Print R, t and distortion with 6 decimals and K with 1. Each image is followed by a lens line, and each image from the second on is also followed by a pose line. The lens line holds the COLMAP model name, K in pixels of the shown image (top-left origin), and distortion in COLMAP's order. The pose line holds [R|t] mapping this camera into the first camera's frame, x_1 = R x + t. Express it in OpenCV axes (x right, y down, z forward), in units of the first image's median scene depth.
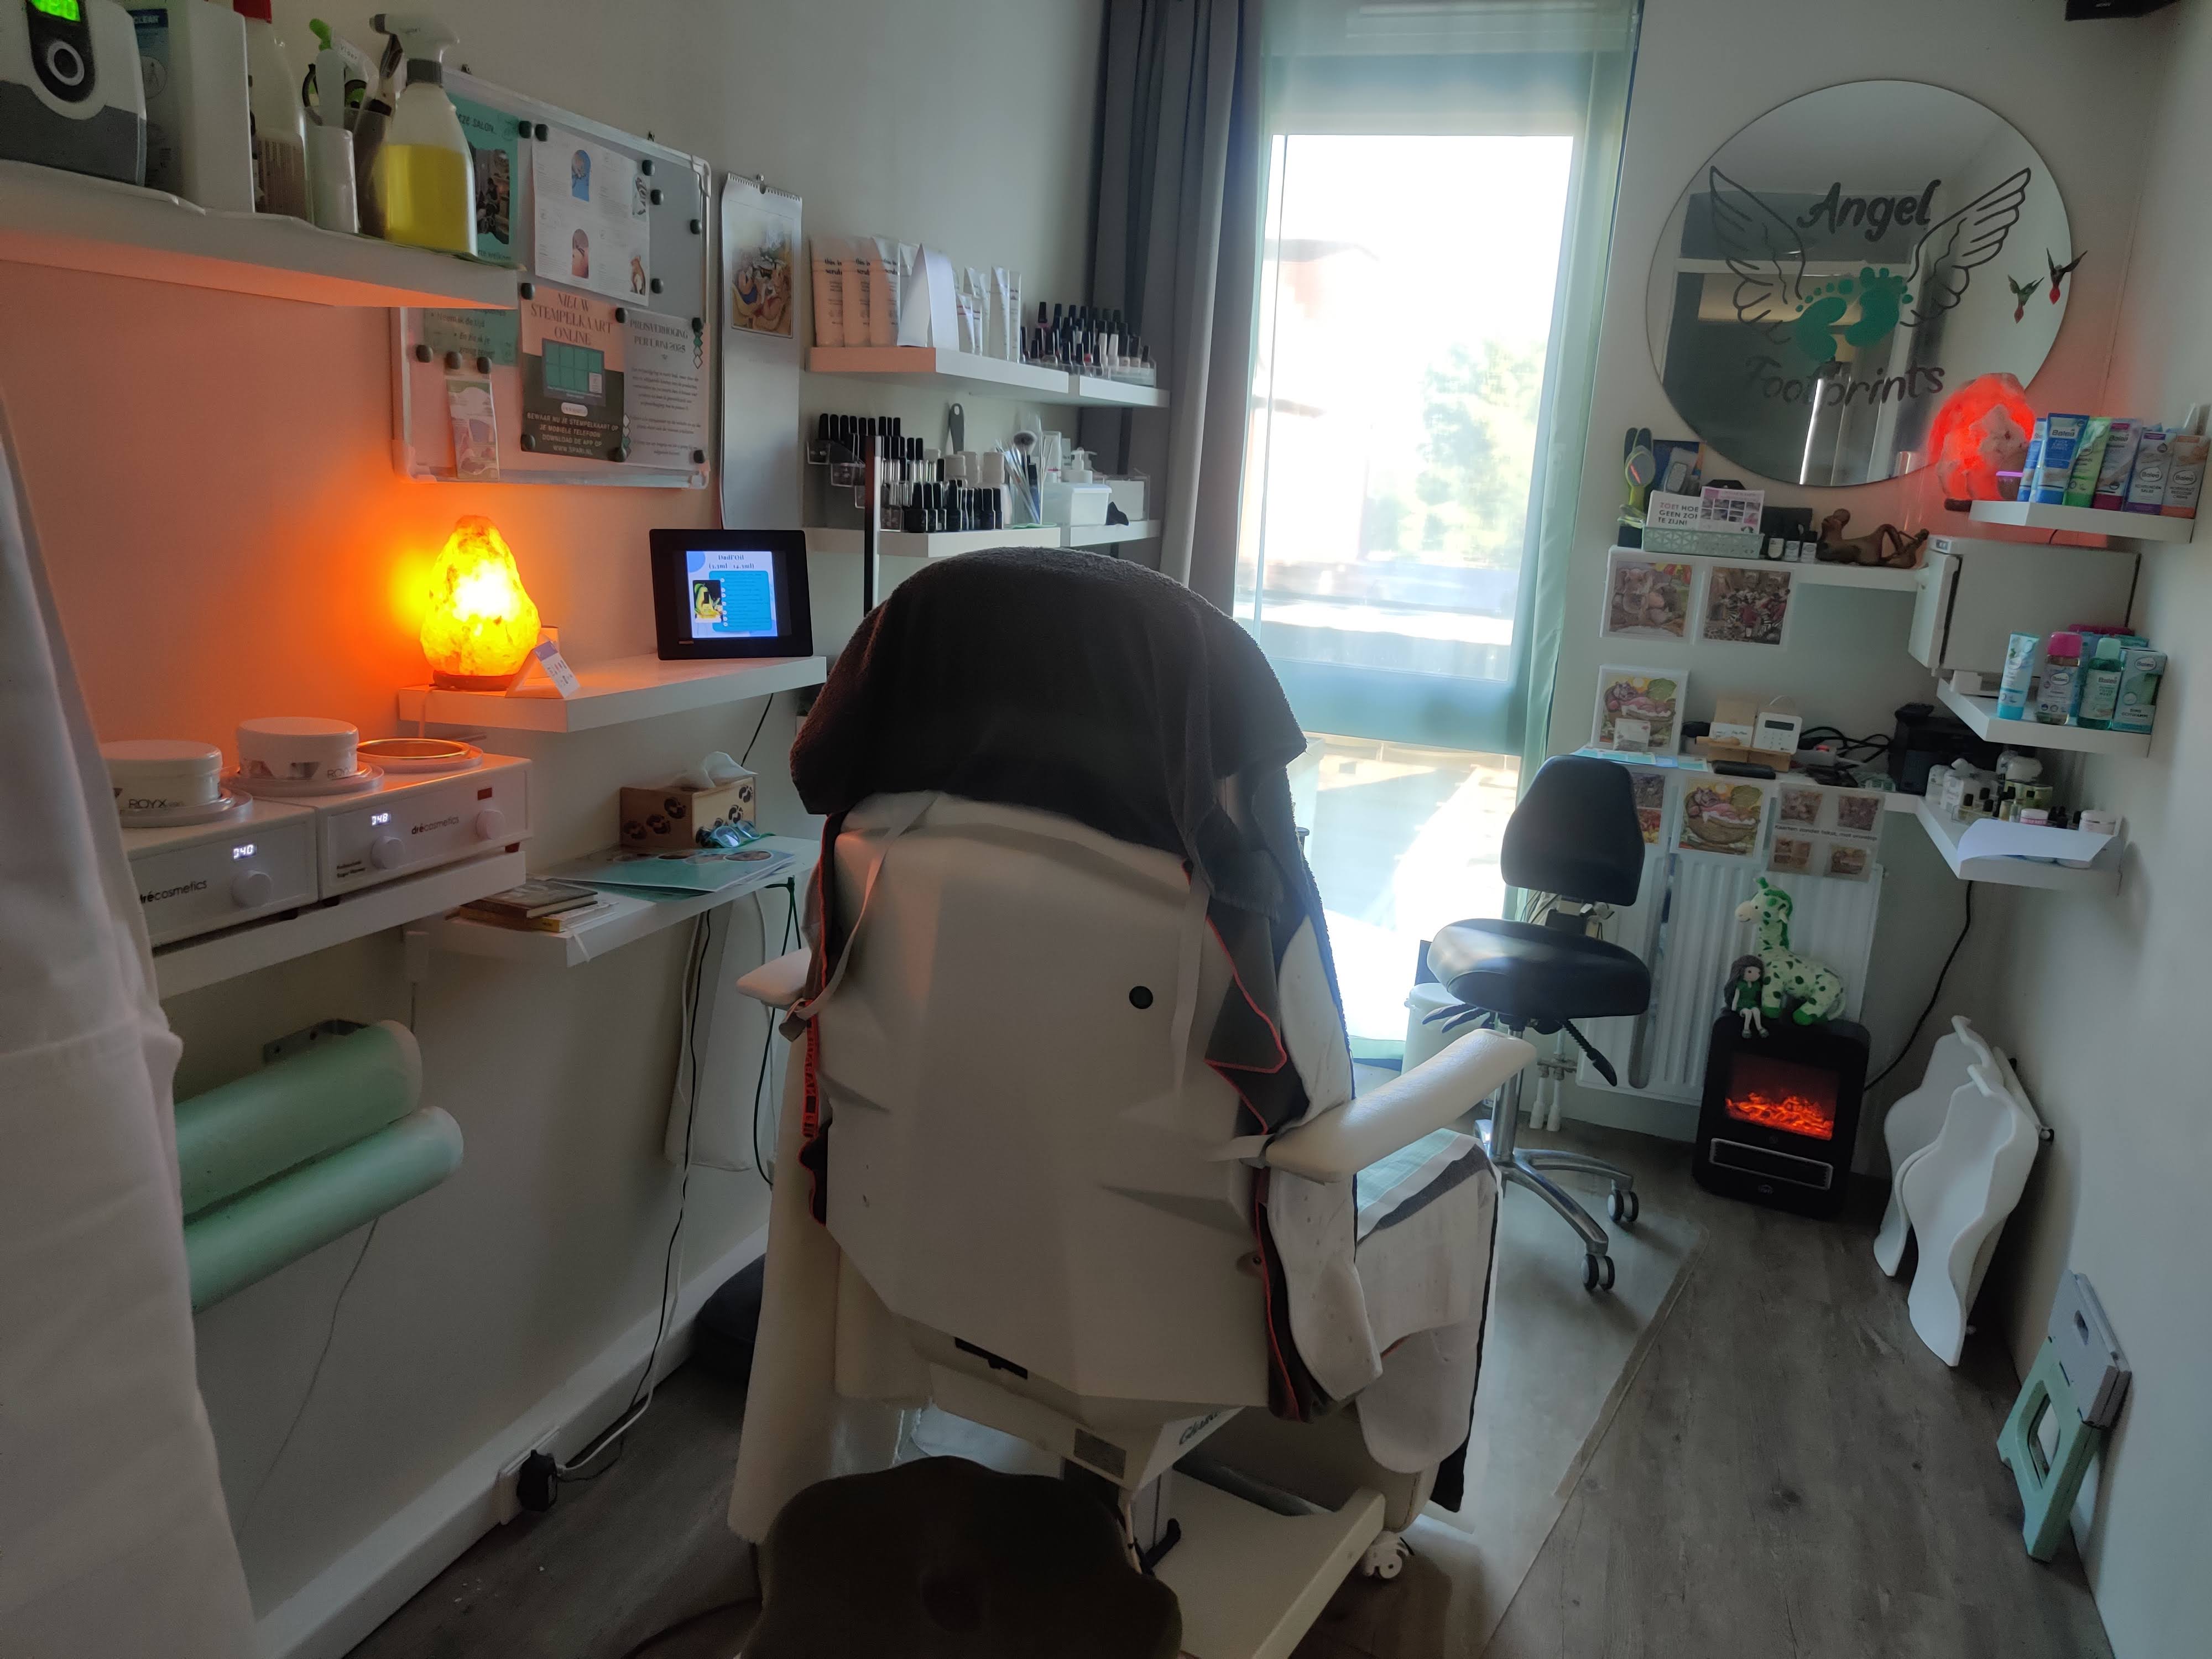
lens RADIAL K [[1622.4, 0, 1104.0], [0, 1622.4, 840.9], [0, 0, 1]] dist [0.046468, -0.055351]
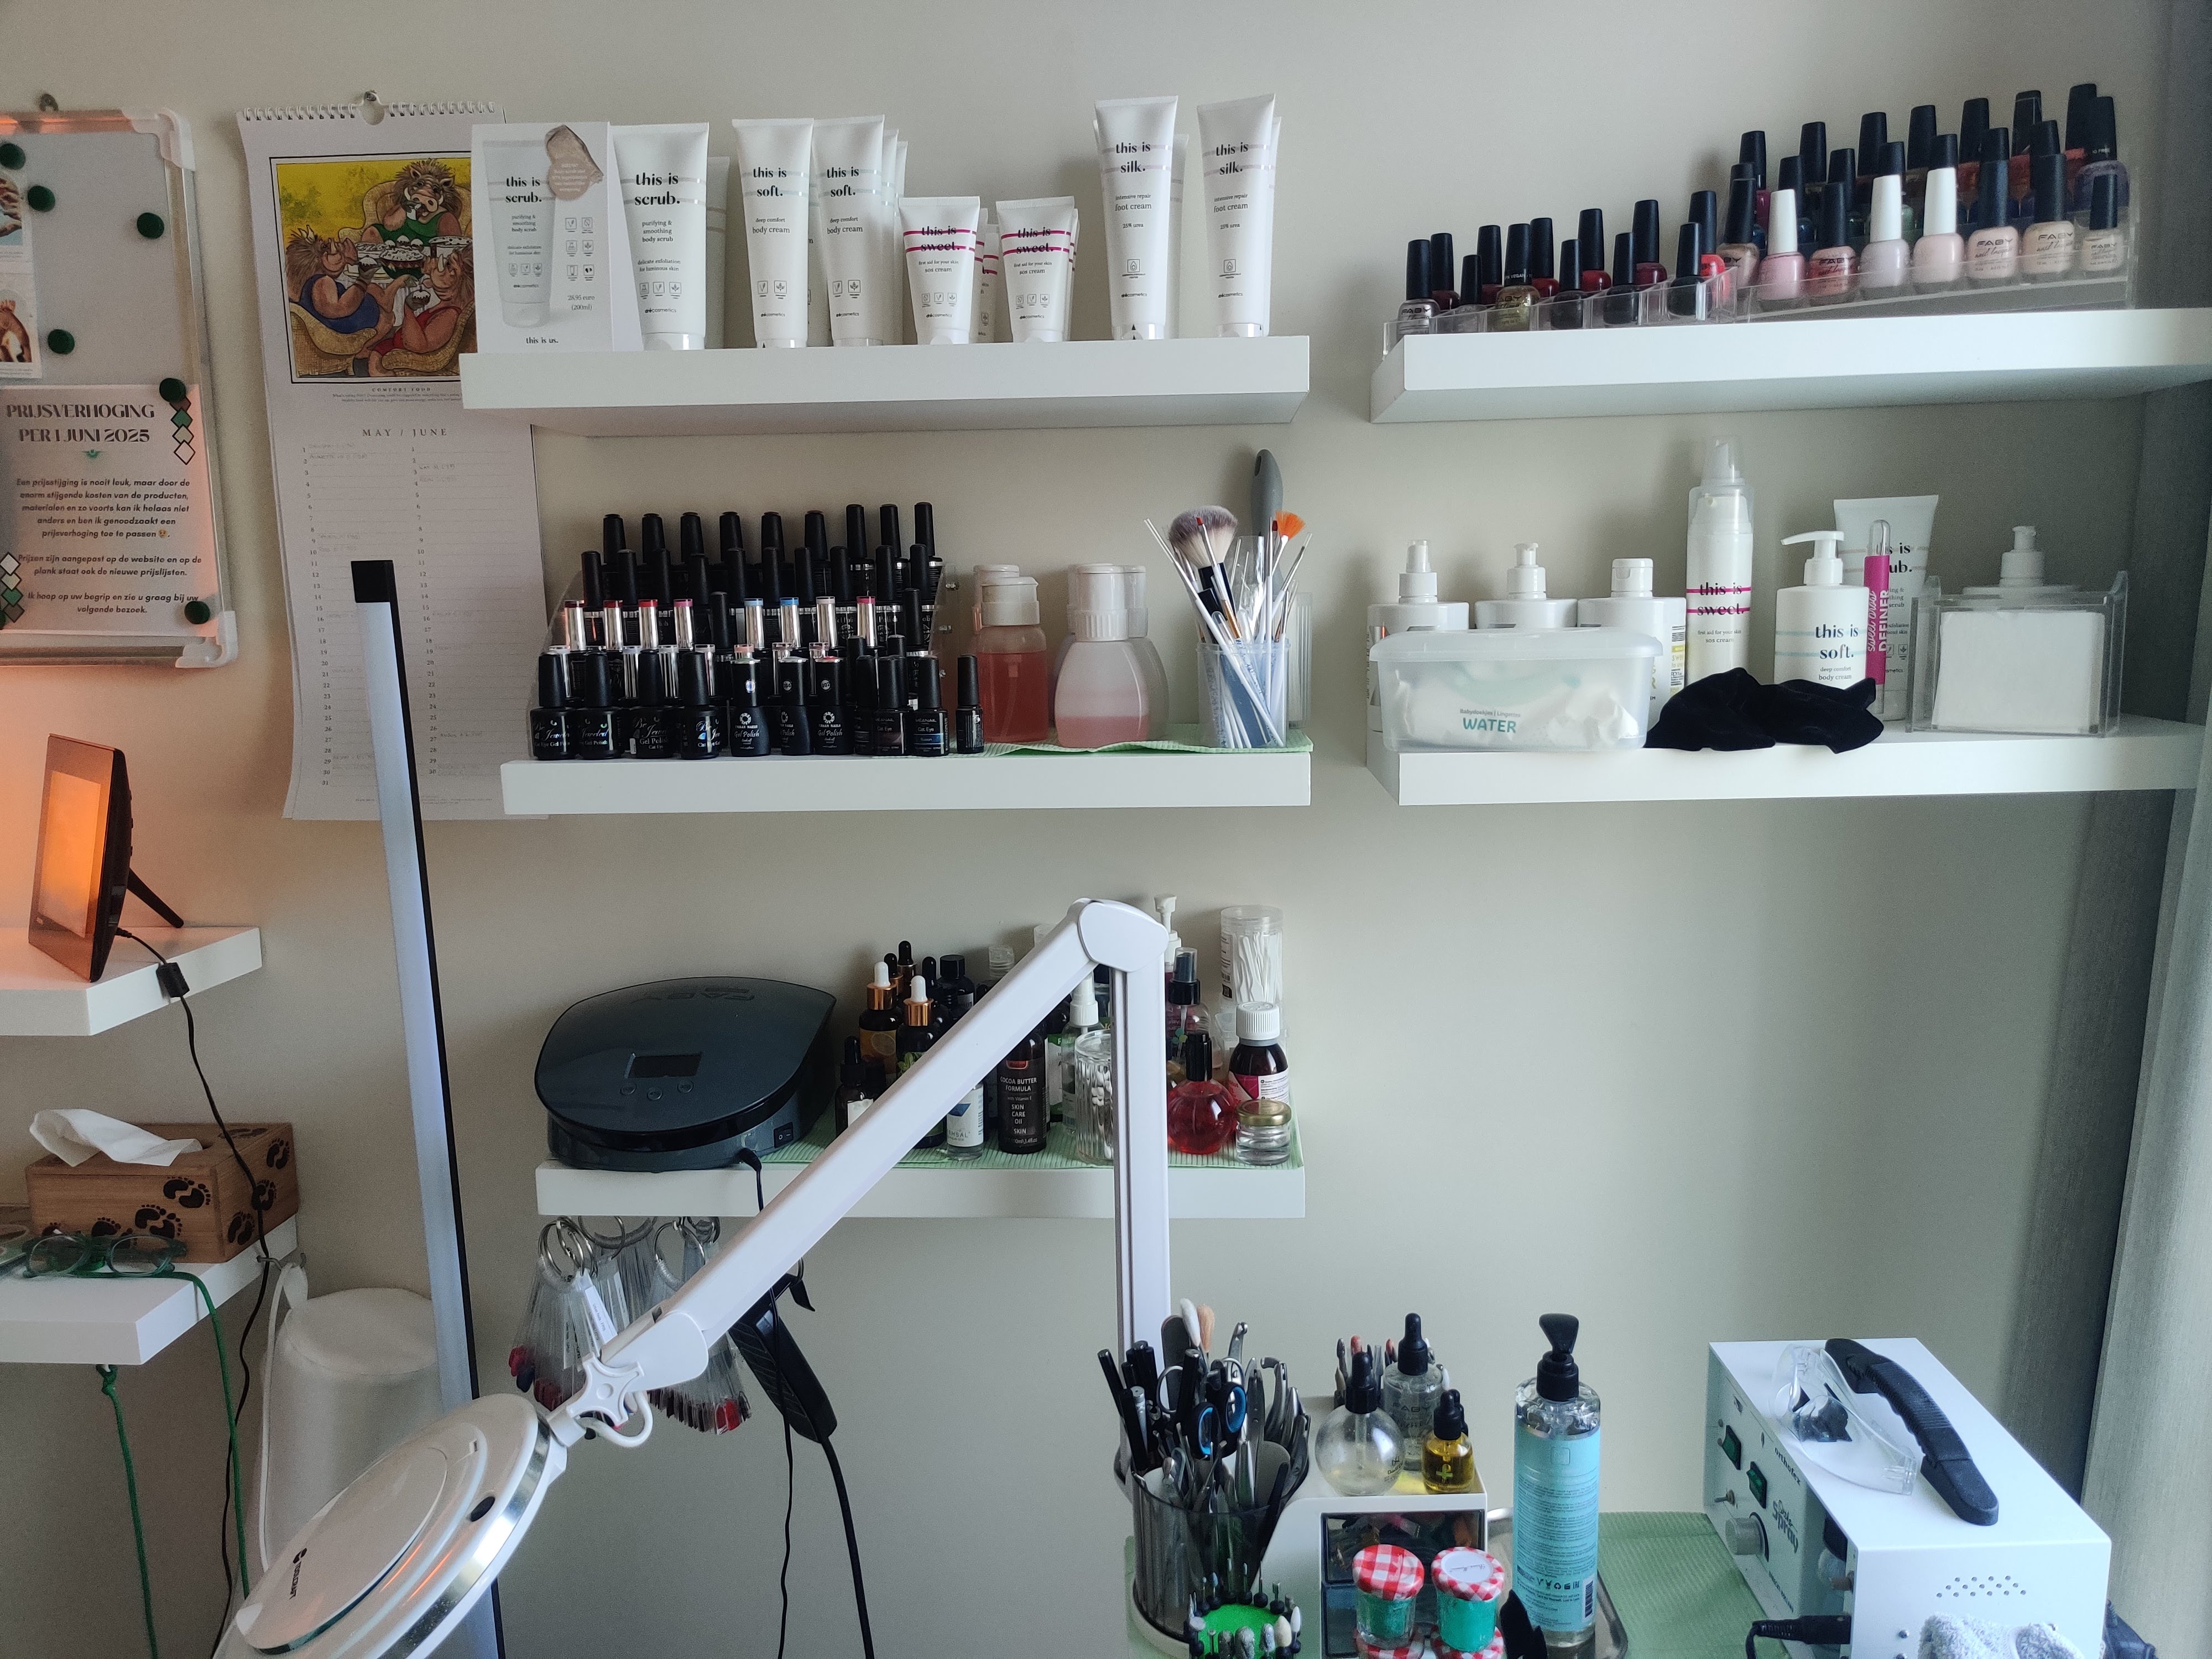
lens RADIAL K [[1622.4, 0, 1126.2], [0, 1622.4, 839.3], [0, 0, 1]] dist [0.046468, -0.055351]
pose [[0.311086, 0.115927, -0.943285, 0.535442], [-0.180378, 0.981694, 0.061161, -0.320451], [0.933107, 0.151121, 0.326302, 1.440431]]
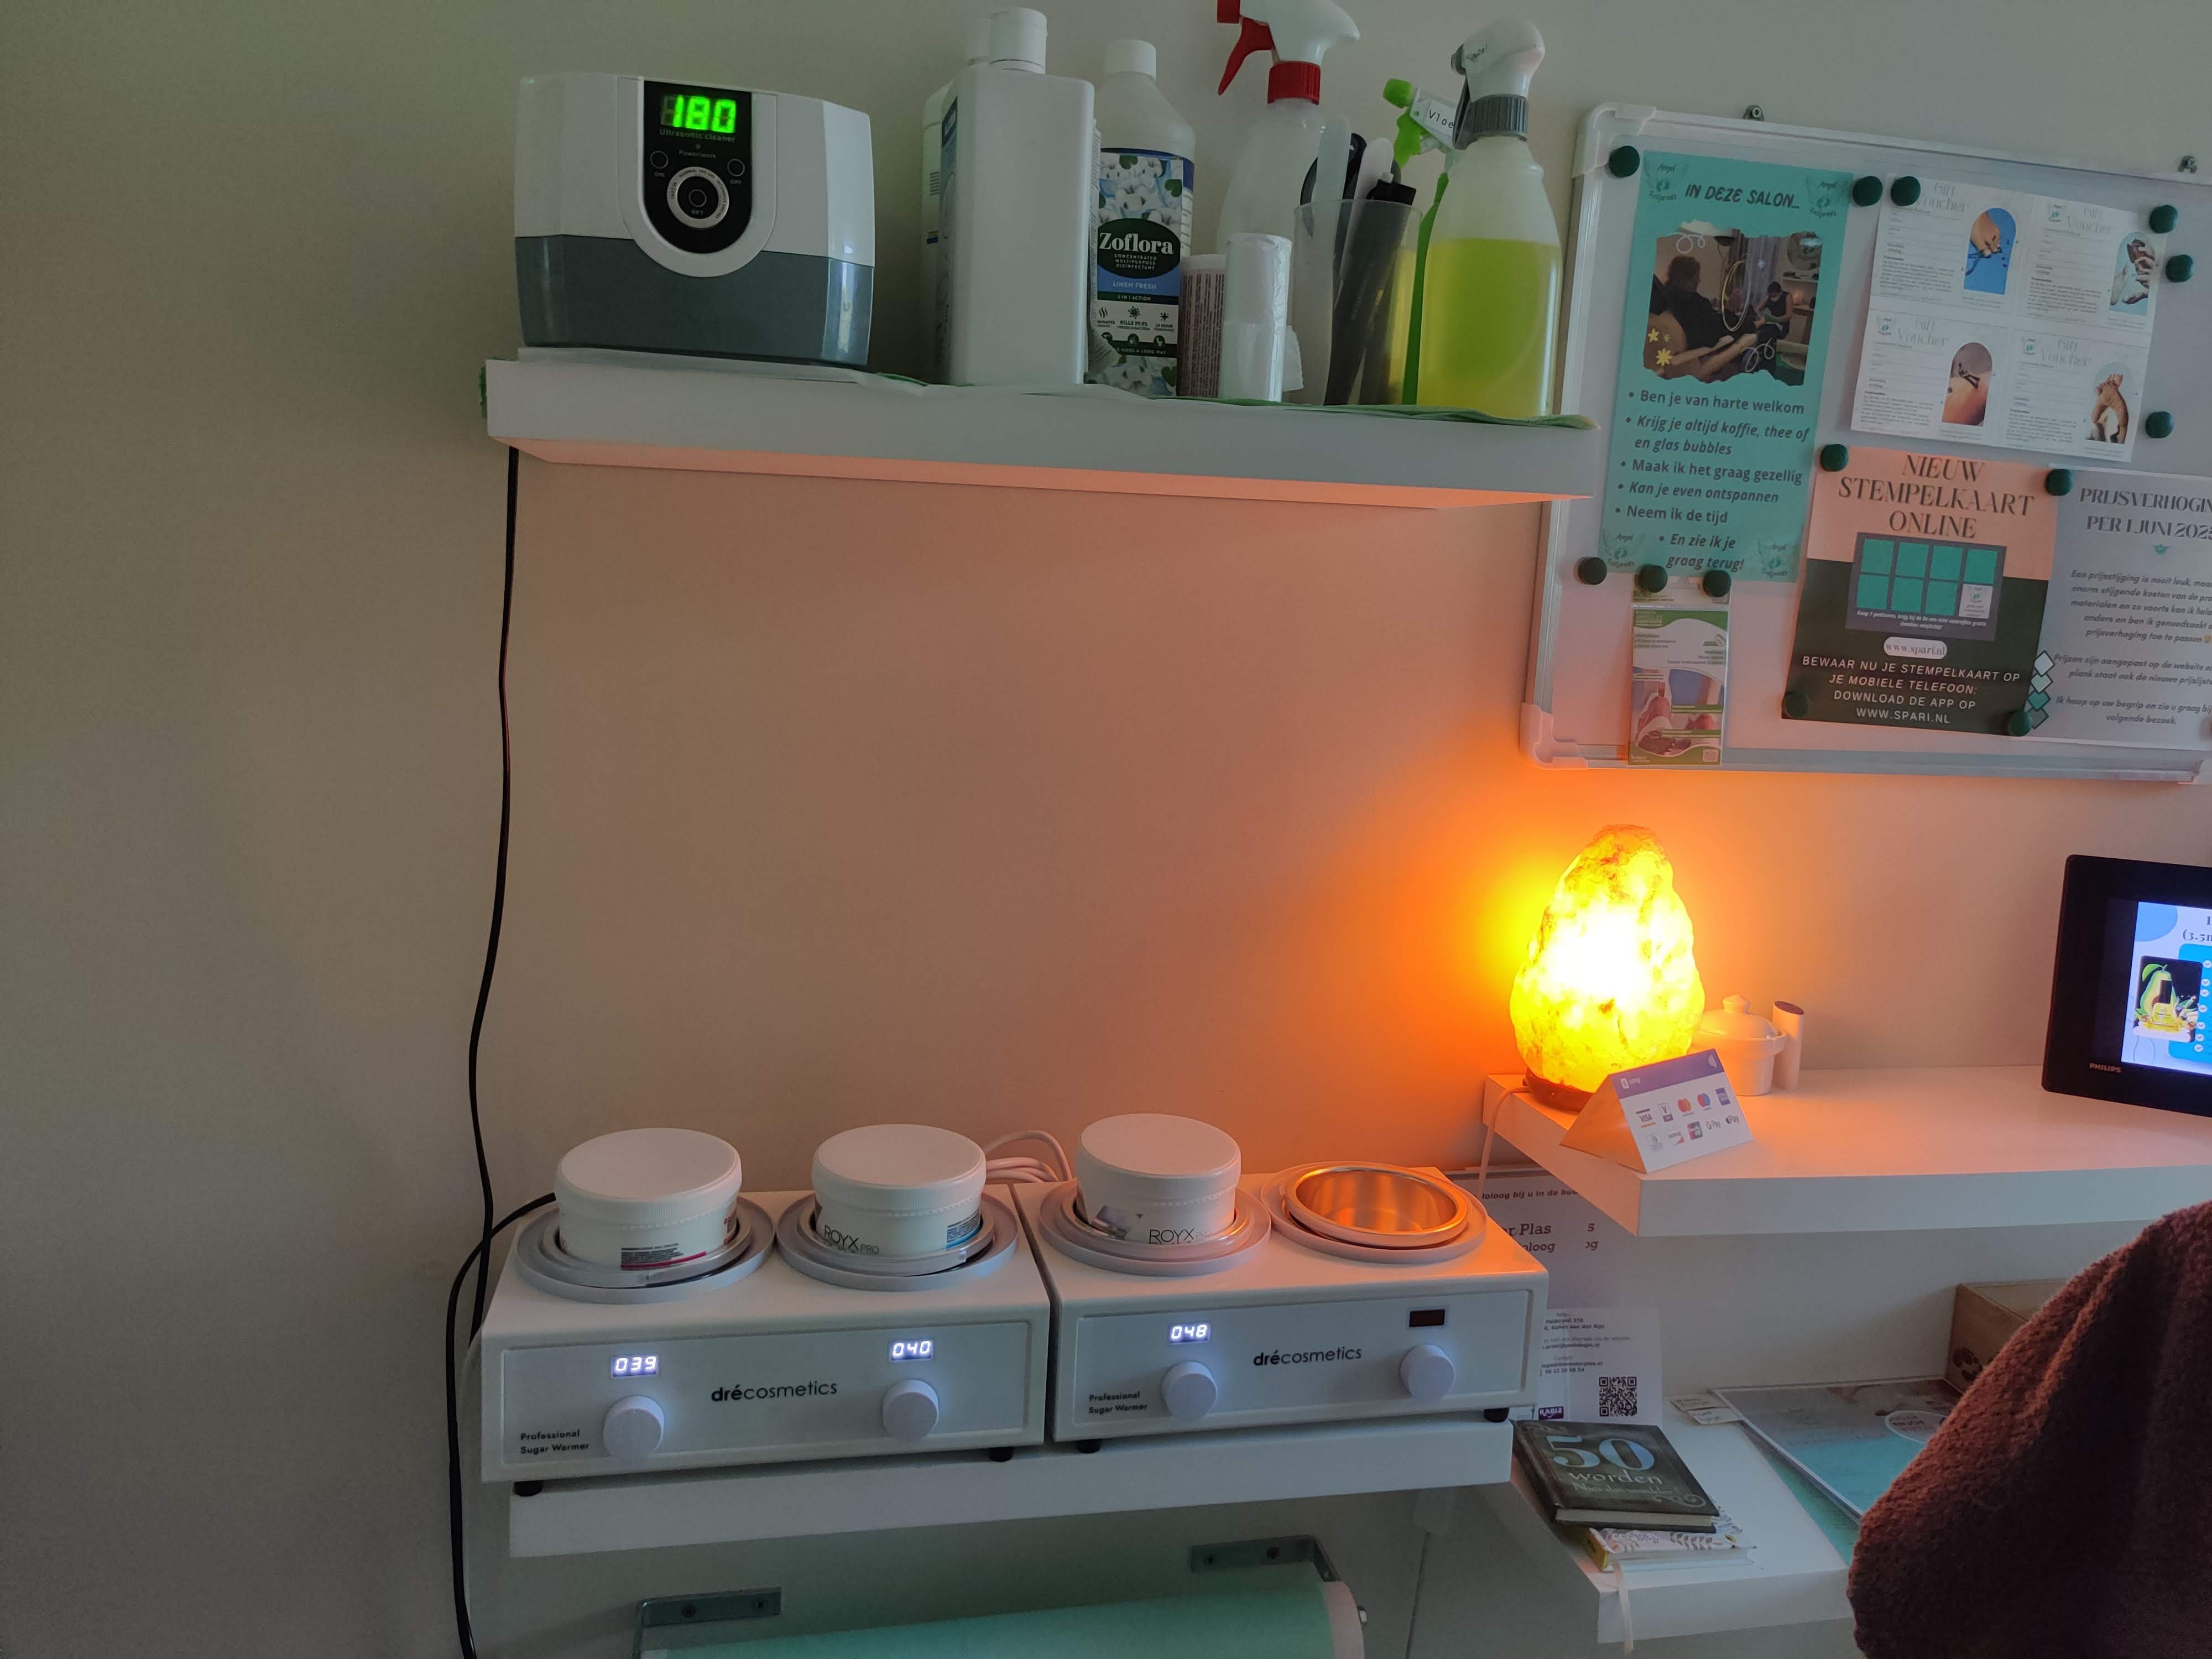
lens RADIAL K [[1622.4, 0, 1125.0], [0, 1622.4, 796.4], [0, 0, 1]] dist [0.046468, -0.055351]
pose [[0.511036, 0.093805, -0.854426, 0.036308], [-0.205769, 0.978476, -0.015647, -0.165505], [0.834567, 0.183810, 0.519338, 0.538056]]
